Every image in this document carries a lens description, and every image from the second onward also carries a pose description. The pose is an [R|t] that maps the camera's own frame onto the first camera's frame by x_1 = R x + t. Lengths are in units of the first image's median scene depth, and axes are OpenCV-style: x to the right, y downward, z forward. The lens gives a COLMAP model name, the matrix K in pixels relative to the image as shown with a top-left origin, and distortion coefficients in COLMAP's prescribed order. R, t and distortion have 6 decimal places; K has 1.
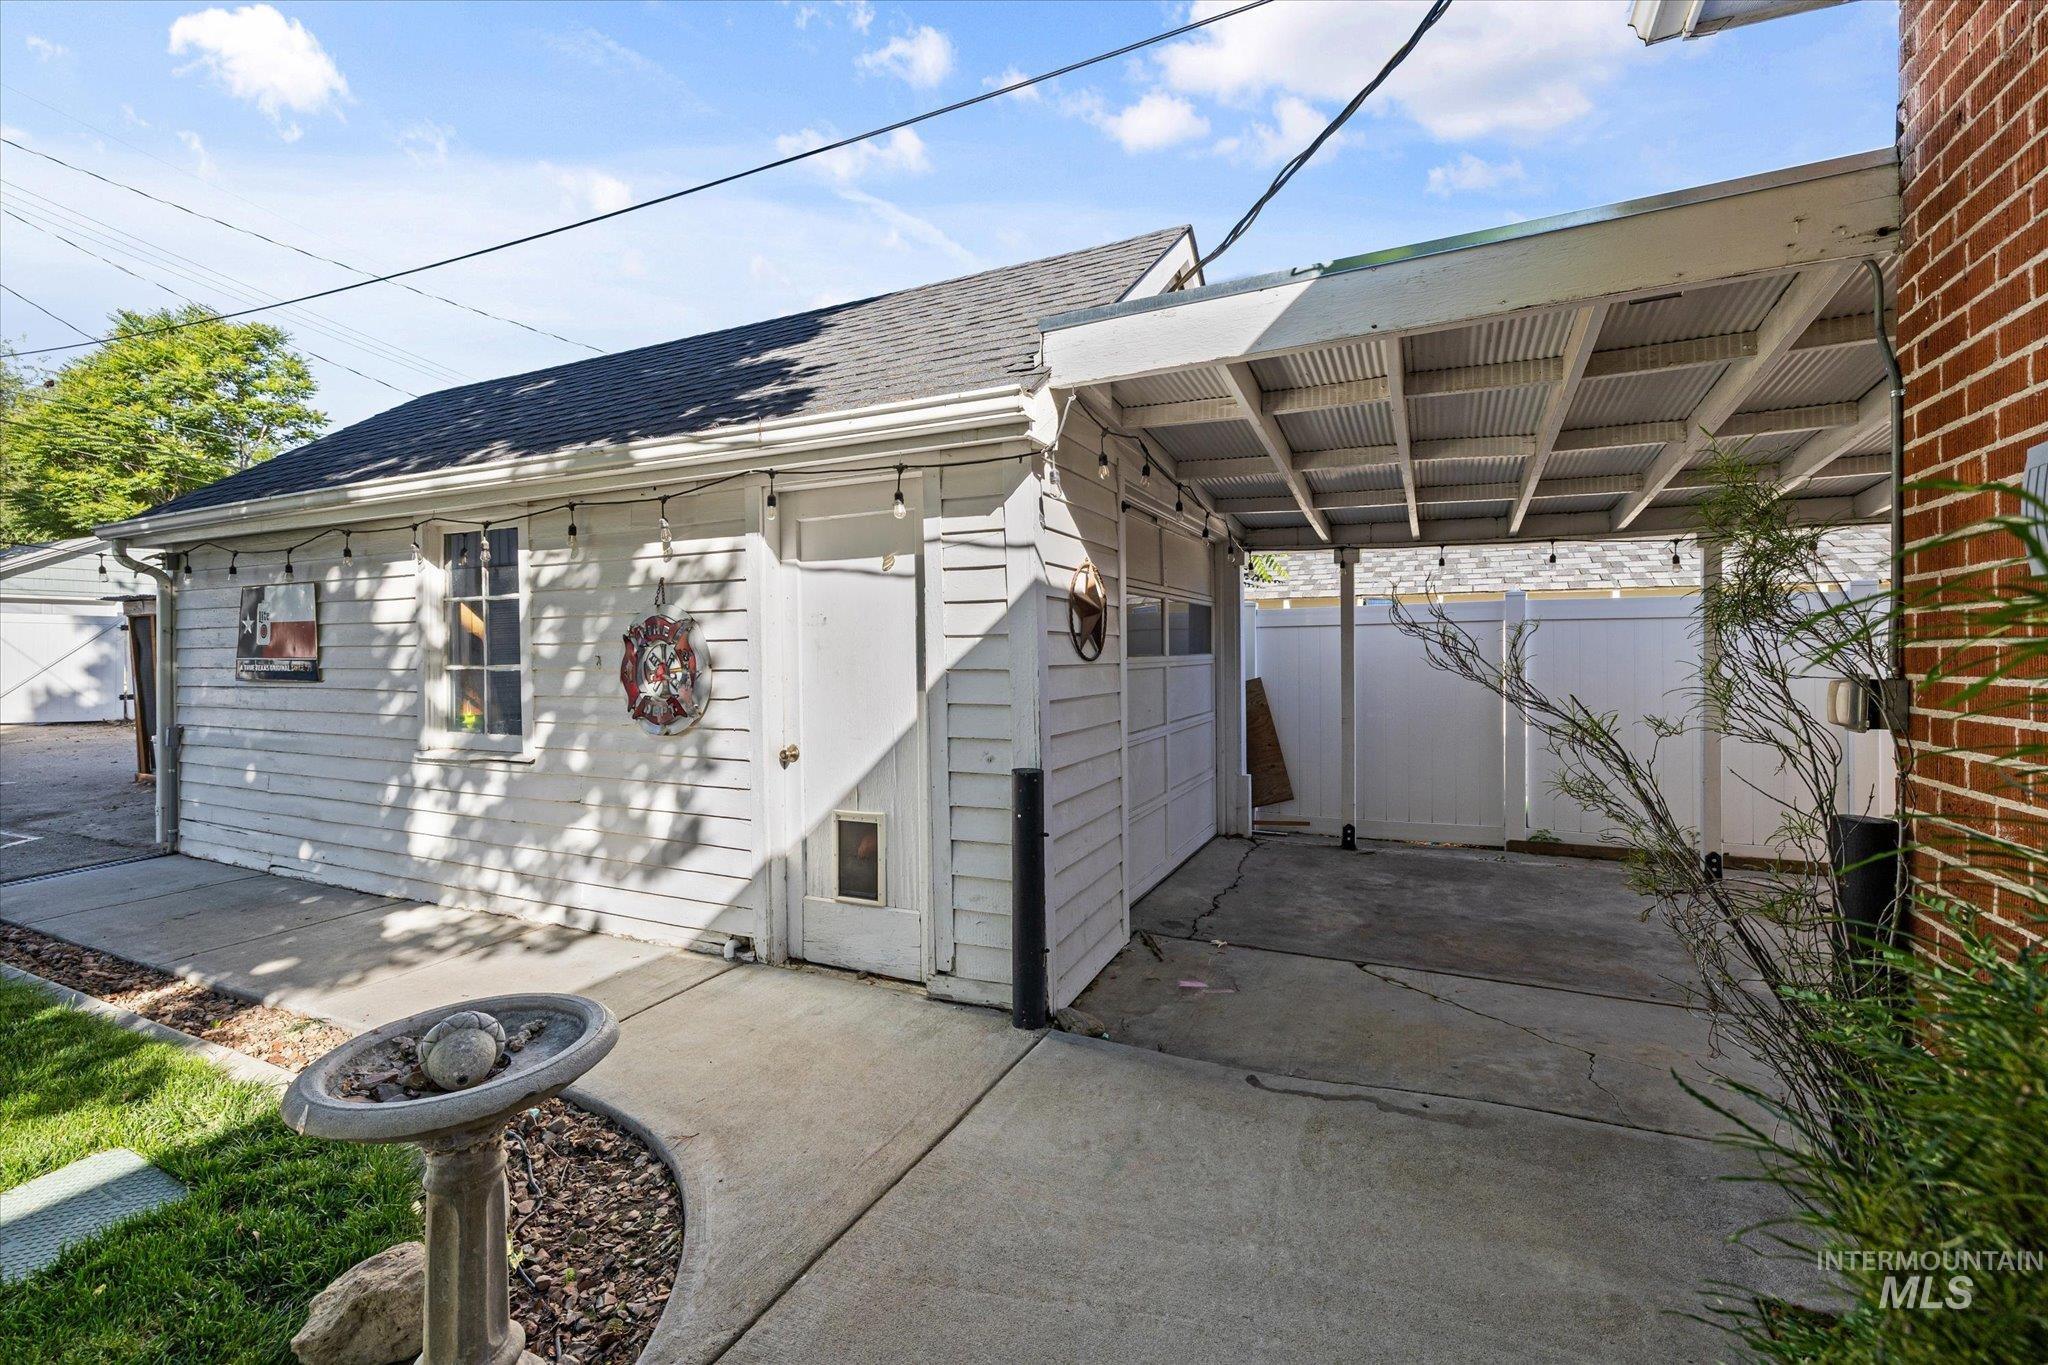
lens RADIAL K [[863.4, 0, 1035.8], [0, 863.4, 673.8], [0, 0, 1]] dist [0.001441, 0.000272]
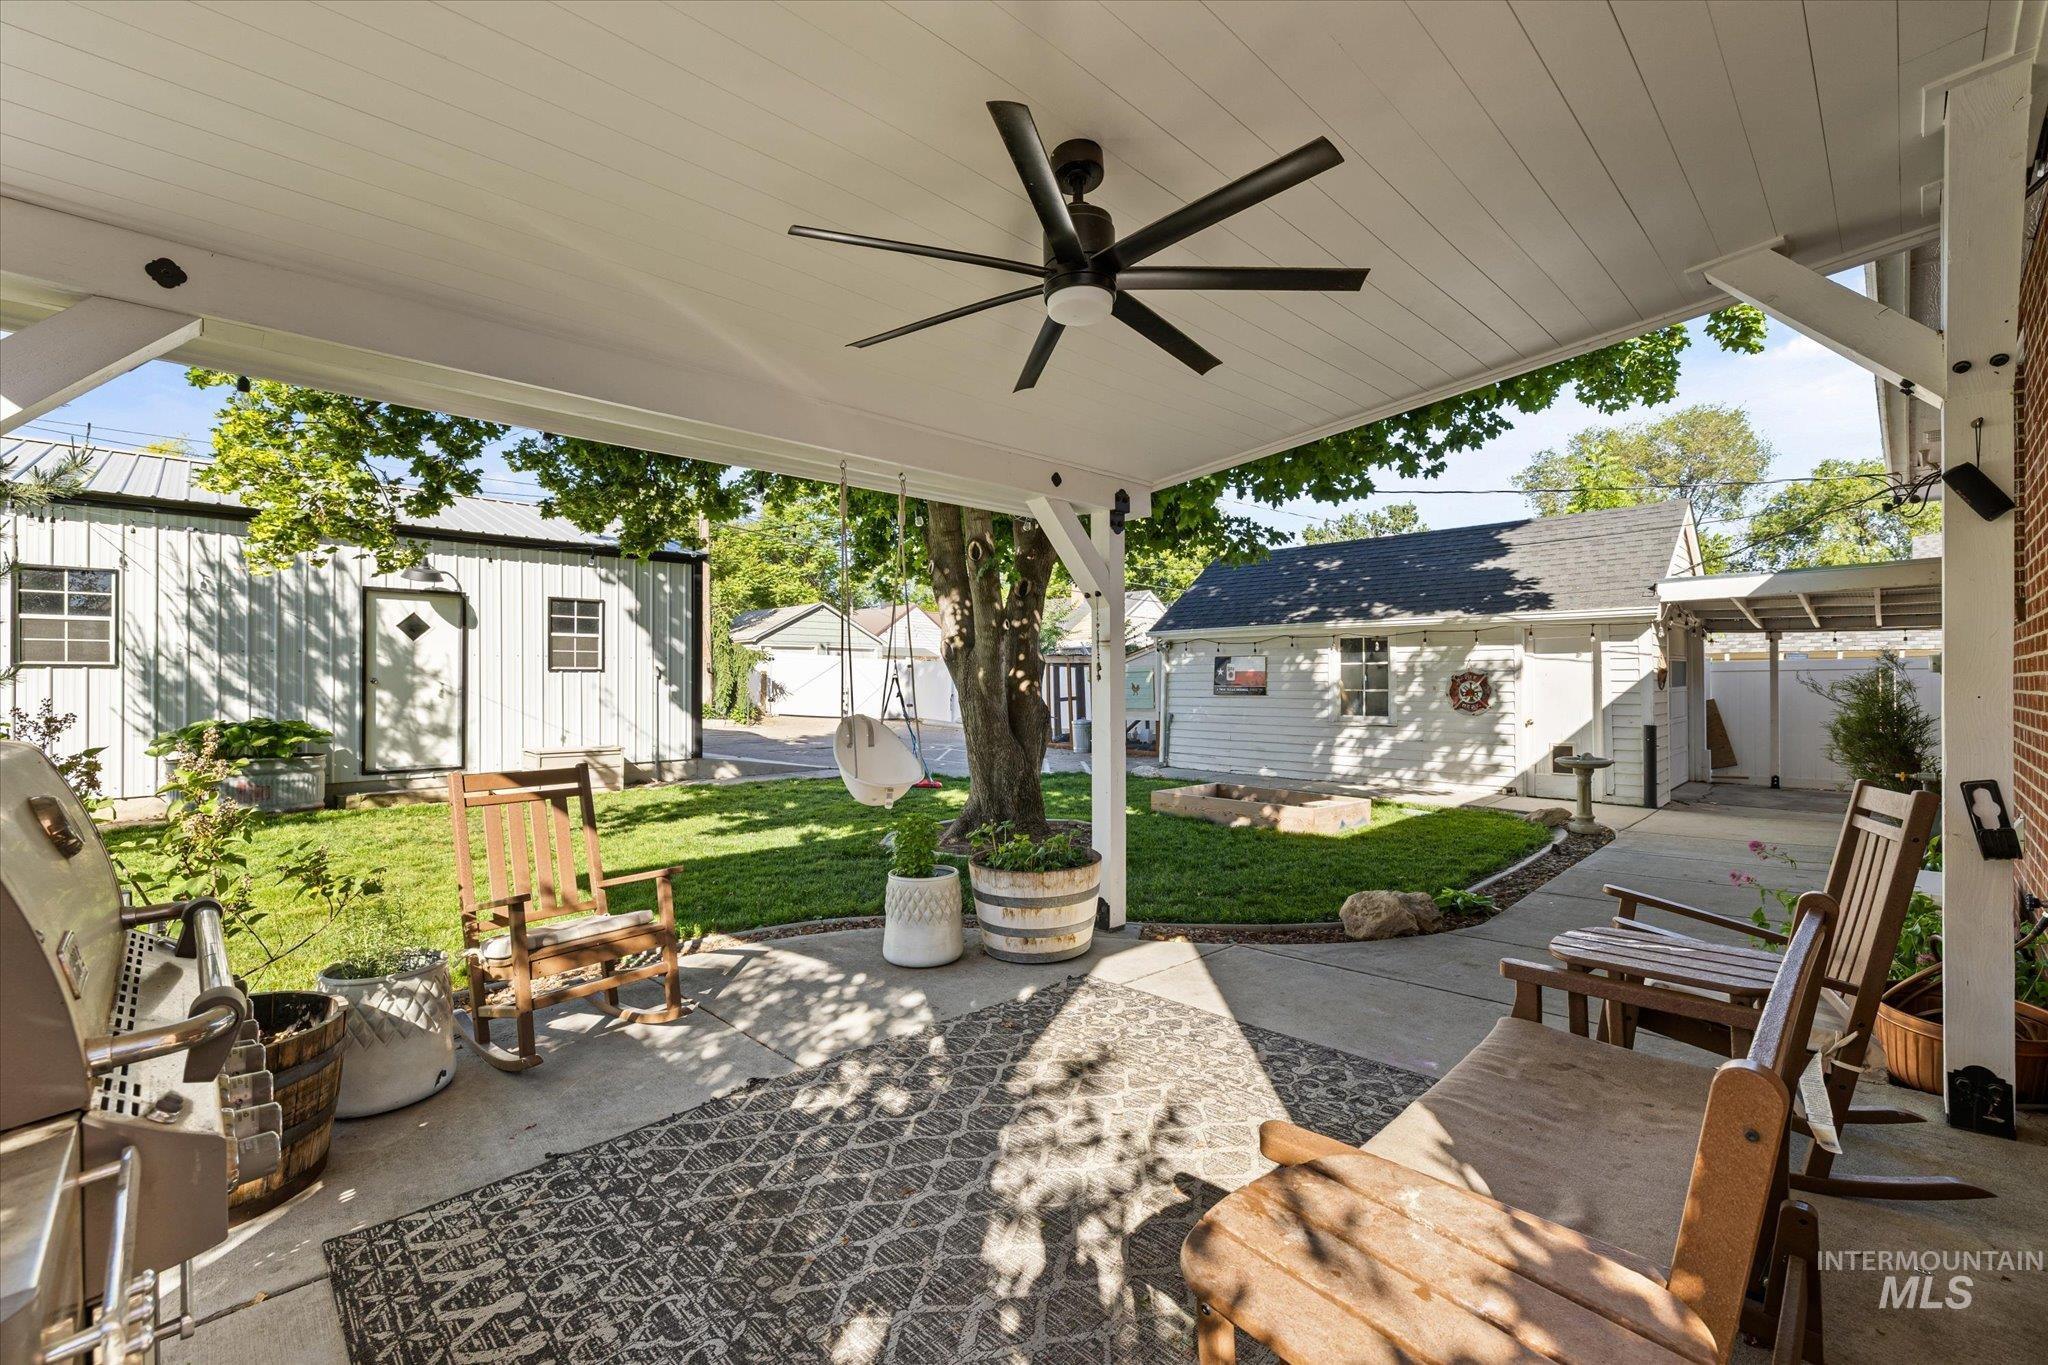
lens RADIAL K [[863.4, 0, 1010.3], [0, 863.4, 681.8], [0, 0, 1]] dist [0.001441, 0.000272]
pose [[0.935219, 0.004174, -0.354046, -0.822373], [-0.010002, 0.999843, -0.014633, 0.016608], [0.353929, 0.017226, 0.935114, -2.104802]]
